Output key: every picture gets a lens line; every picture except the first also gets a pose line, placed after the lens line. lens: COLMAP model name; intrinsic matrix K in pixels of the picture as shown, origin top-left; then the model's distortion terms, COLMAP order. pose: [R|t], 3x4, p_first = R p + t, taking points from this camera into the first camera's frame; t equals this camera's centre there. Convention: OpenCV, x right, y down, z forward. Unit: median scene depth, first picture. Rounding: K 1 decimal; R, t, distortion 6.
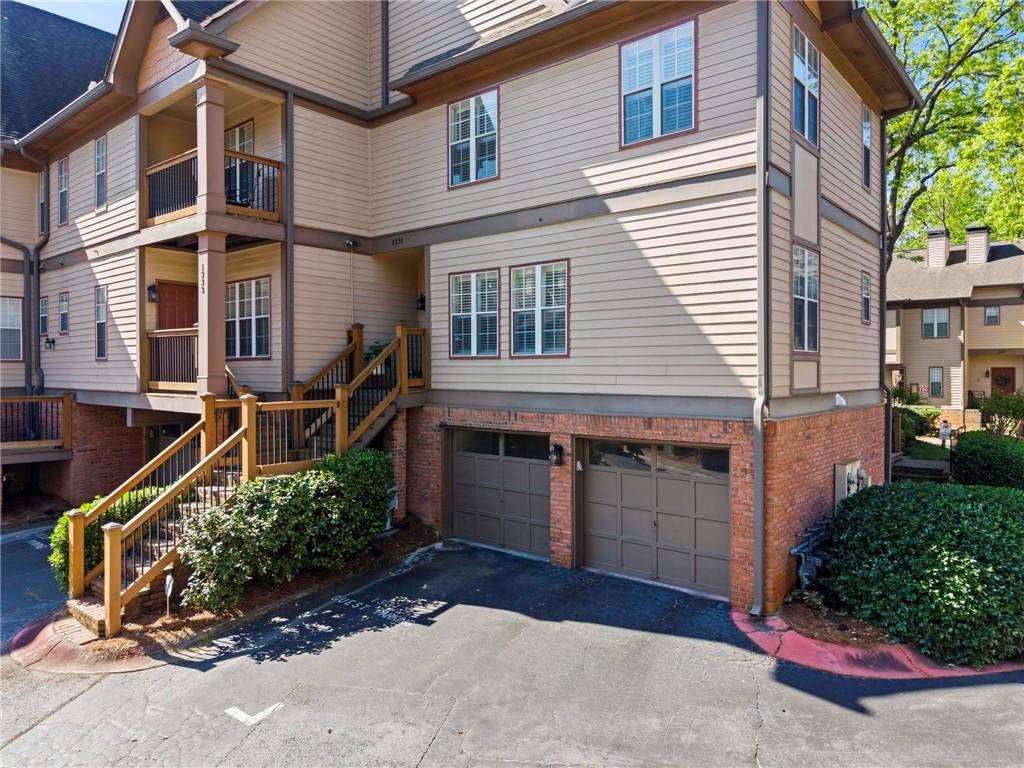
lens RADIAL K [[675.7, 0, 512.0], [0, 675.7, 384.0], [0, 0, 1]] dist [0.078083, -0.101326]
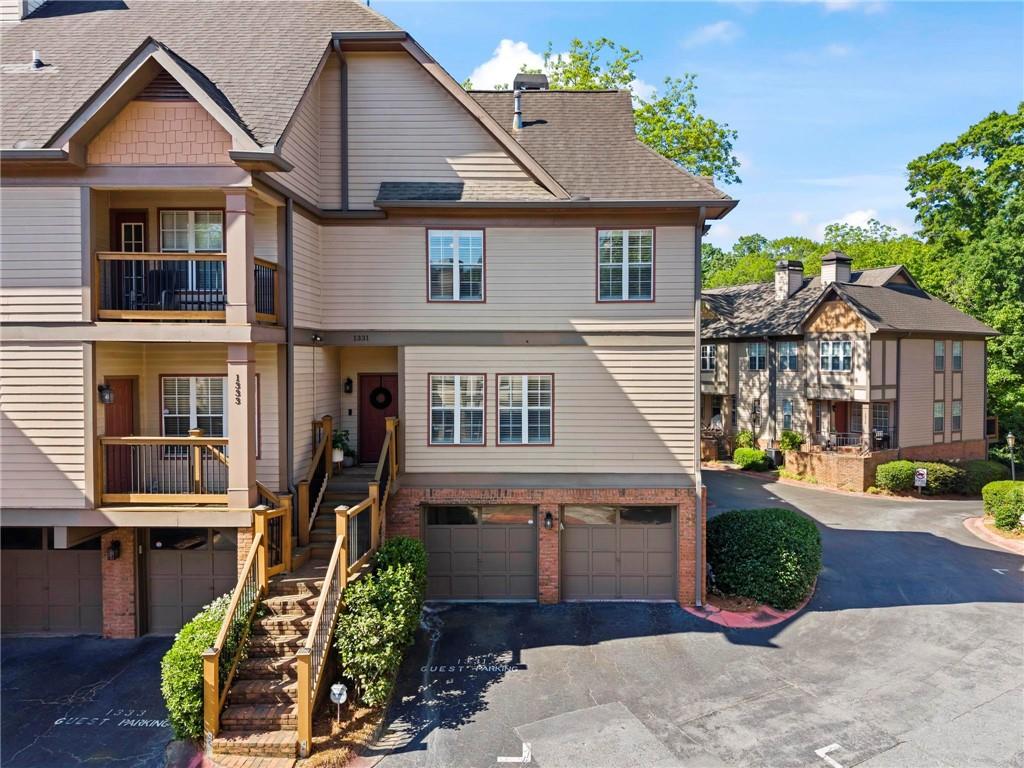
lens RADIAL K [[750.1, 0, 512.0], [0, 750.1, 384.0], [0, 0, 1]] dist [0.116682, -0.245724]
pose [[0.774415, -0.025551, 0.632162, -0.888523], [0.013905, 0.999630, 0.023370, -0.192610], [-0.632526, -0.009307, 0.774483, -0.096464]]
